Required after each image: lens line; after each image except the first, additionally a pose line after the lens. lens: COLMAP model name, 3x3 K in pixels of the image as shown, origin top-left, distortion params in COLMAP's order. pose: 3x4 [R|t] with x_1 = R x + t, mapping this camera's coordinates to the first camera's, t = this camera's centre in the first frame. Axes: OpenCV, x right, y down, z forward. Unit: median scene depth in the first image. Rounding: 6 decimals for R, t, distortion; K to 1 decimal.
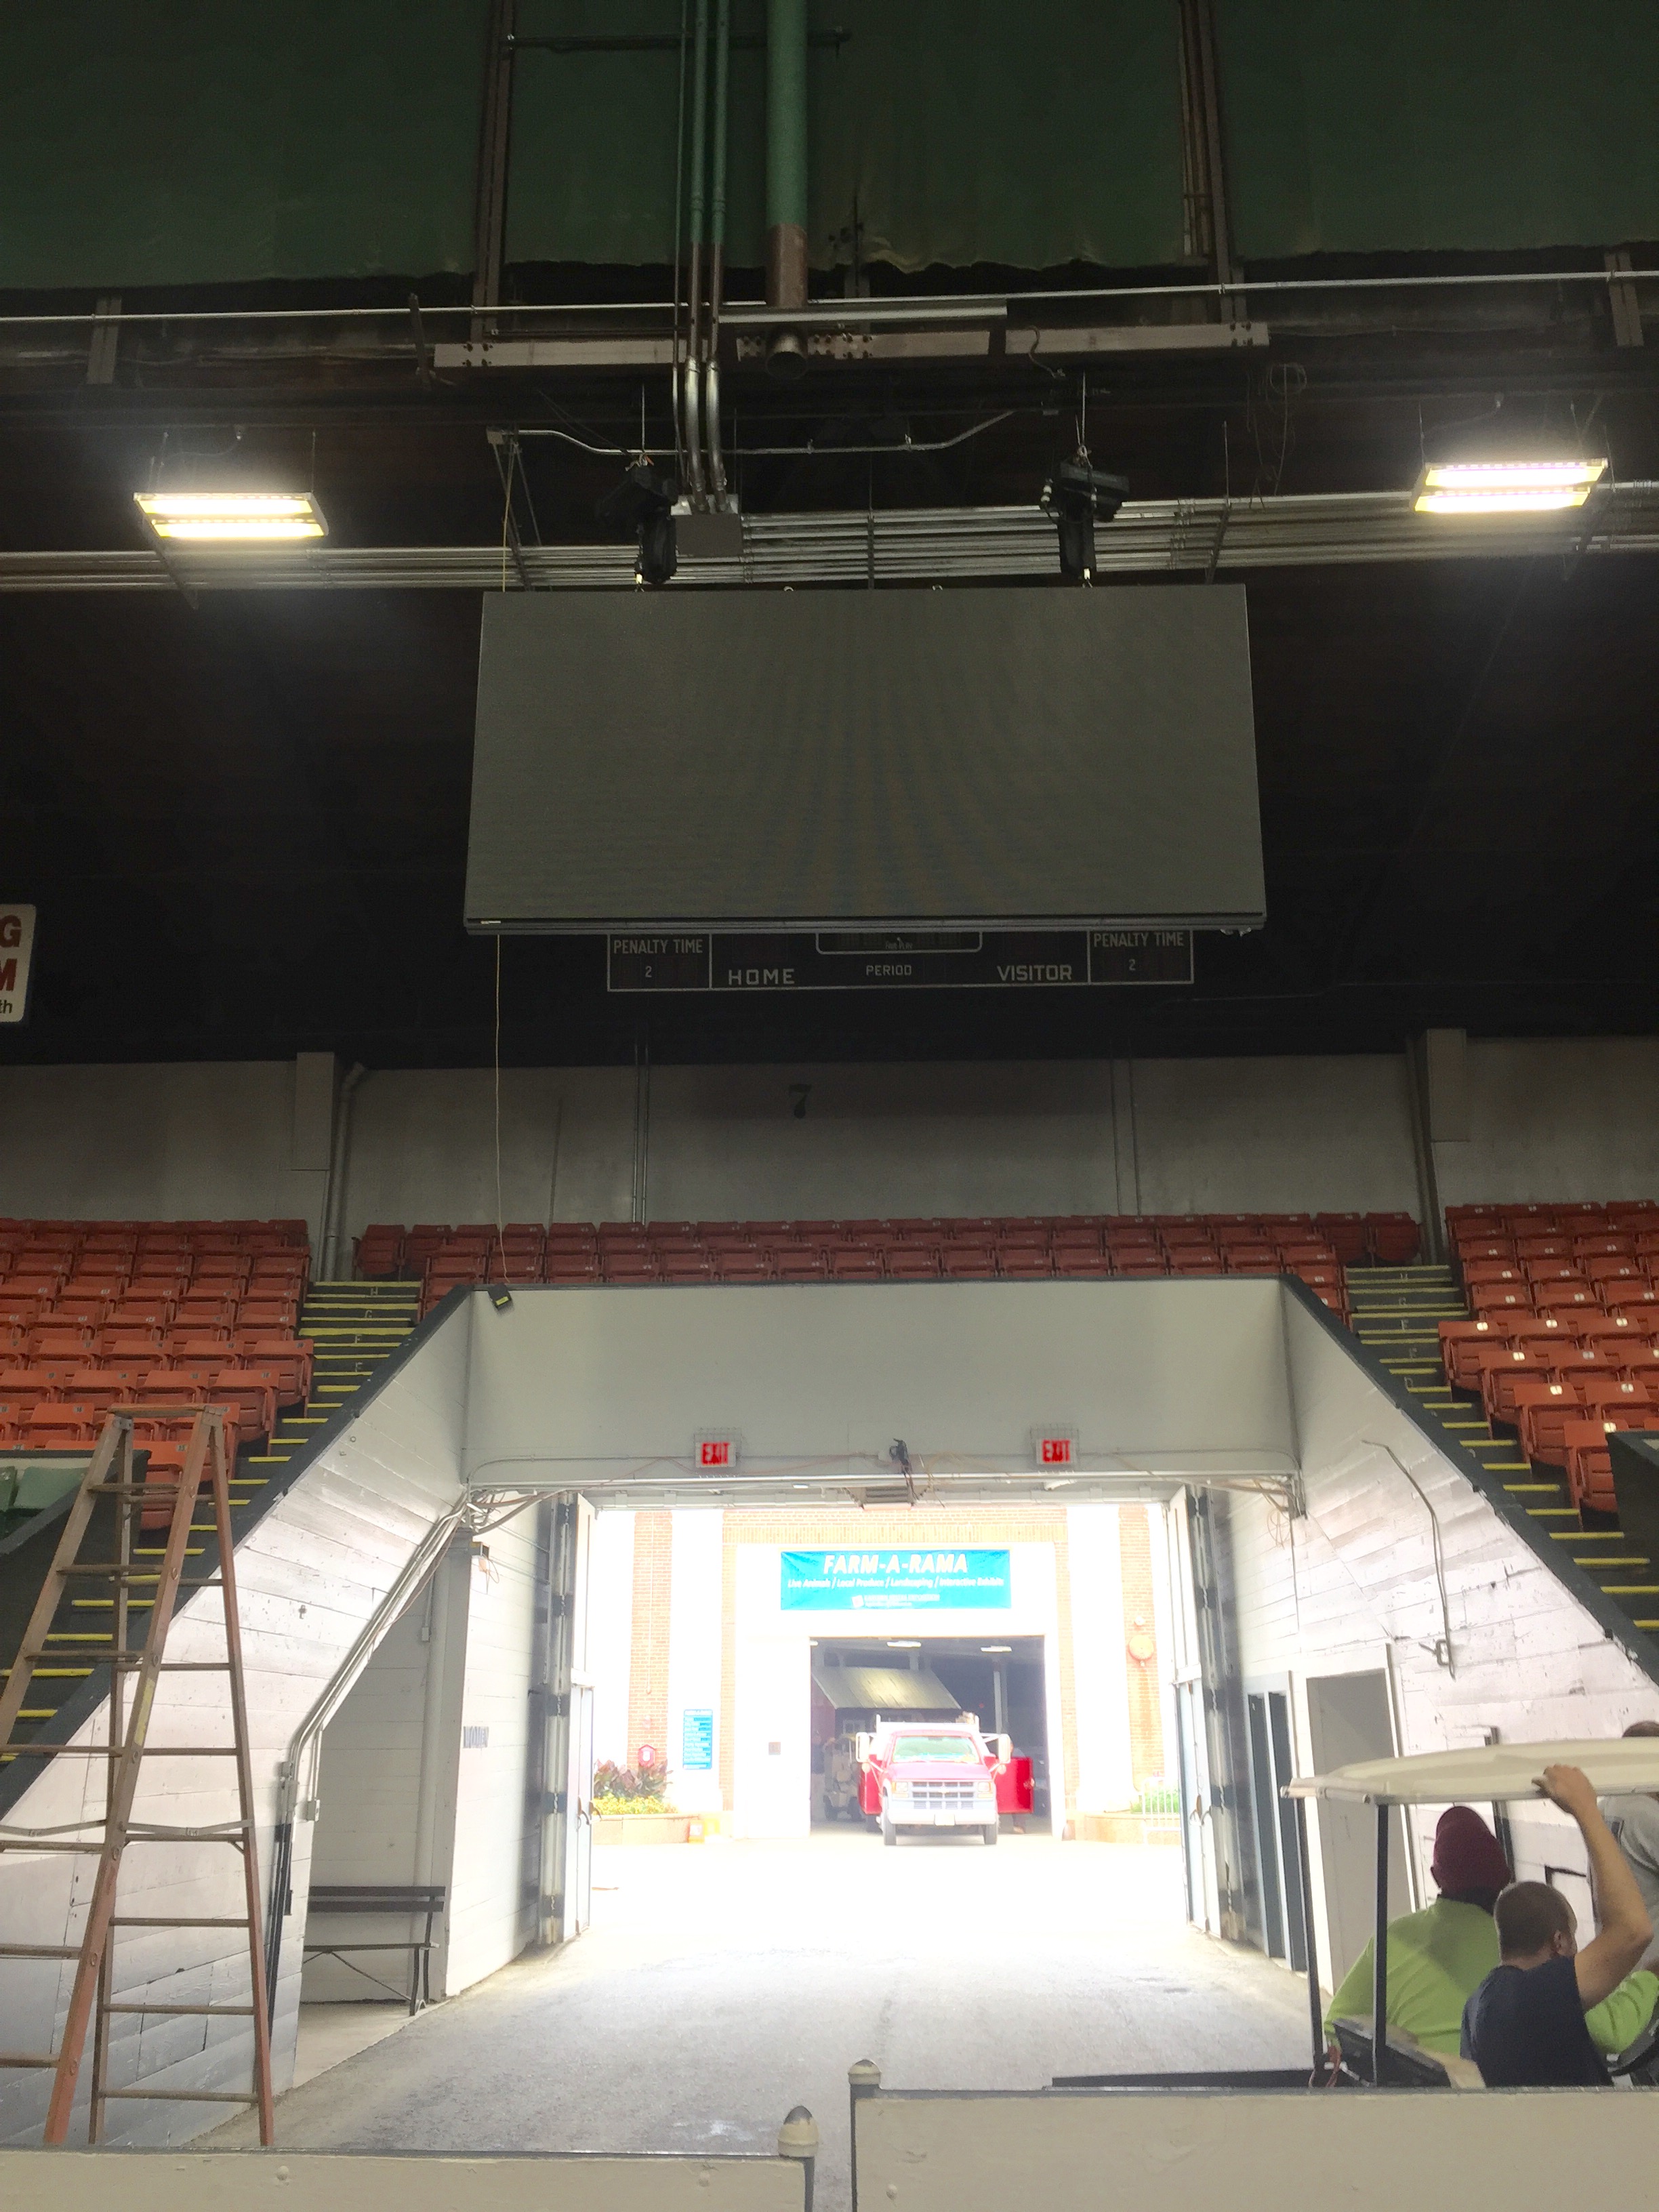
lens RADIAL K [[1849.2, 0, 850.2], [0, 1849.2, 1115.5], [0, 0, 1]] dist [0.070679, -0.092981]
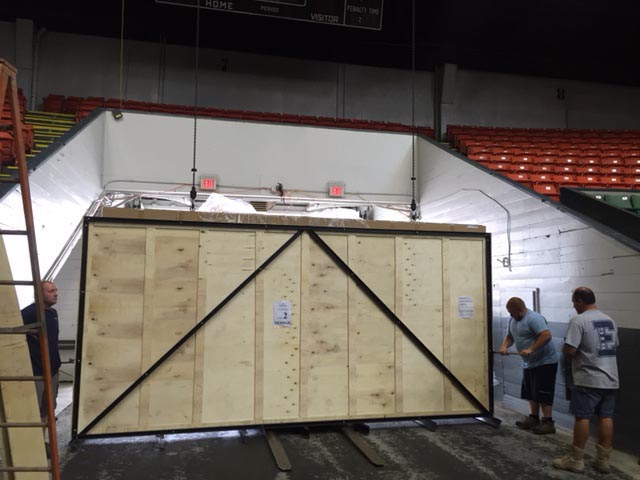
lens RADIAL K [[535.0, 0, 320.0], [0, 535.0, 240.0], [0, 0, 1]] dist [0.070679, -0.092981]
pose [[0.970323, 0.040992, 0.238313, -0.093056], [-0.092690, 0.973301, 0.209983, 0.084205], [-0.223343, -0.225841, 0.948216, 0.234710]]
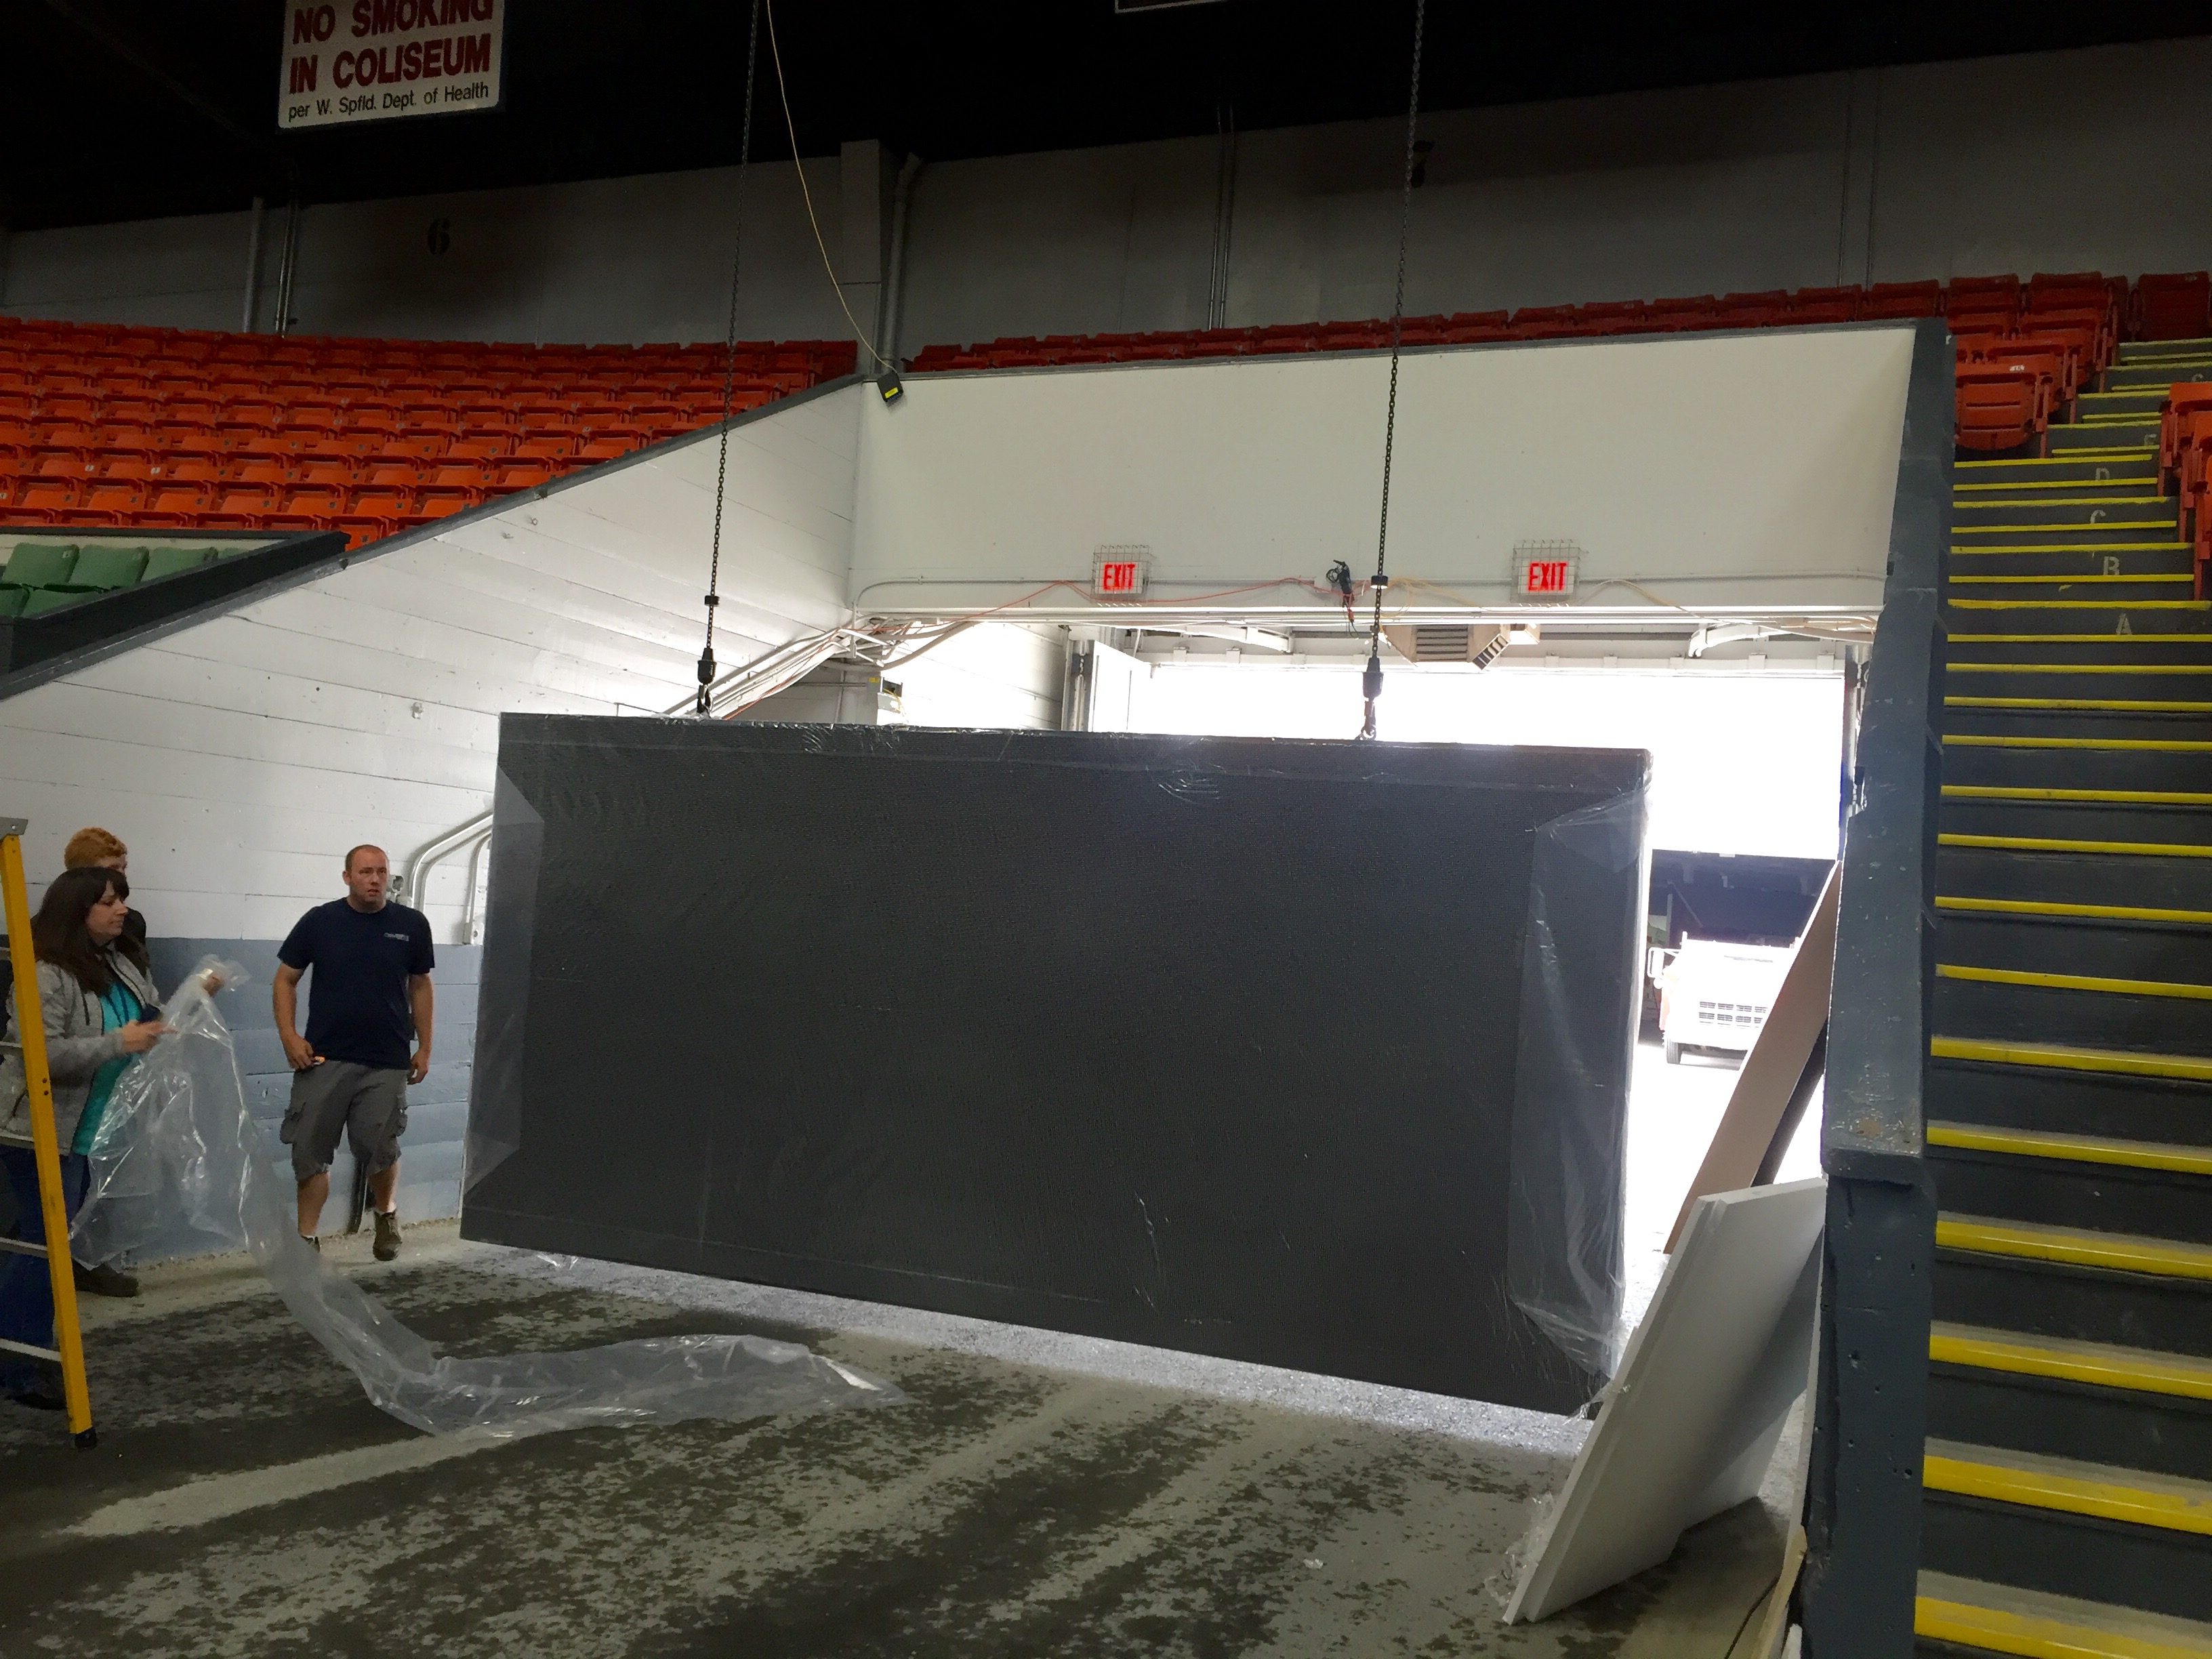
lens RADIAL K [[1849.2, 0, 1106.0], [0, 1849.2, 829.5], [0, 0, 1]] dist [0.070679, -0.092981]
pose [[0.929380, 0.060449, -0.364141, 0.213312], [0.037285, 0.966081, 0.255534, 0.078930], [0.367236, -0.251066, 0.895602, 0.238374]]
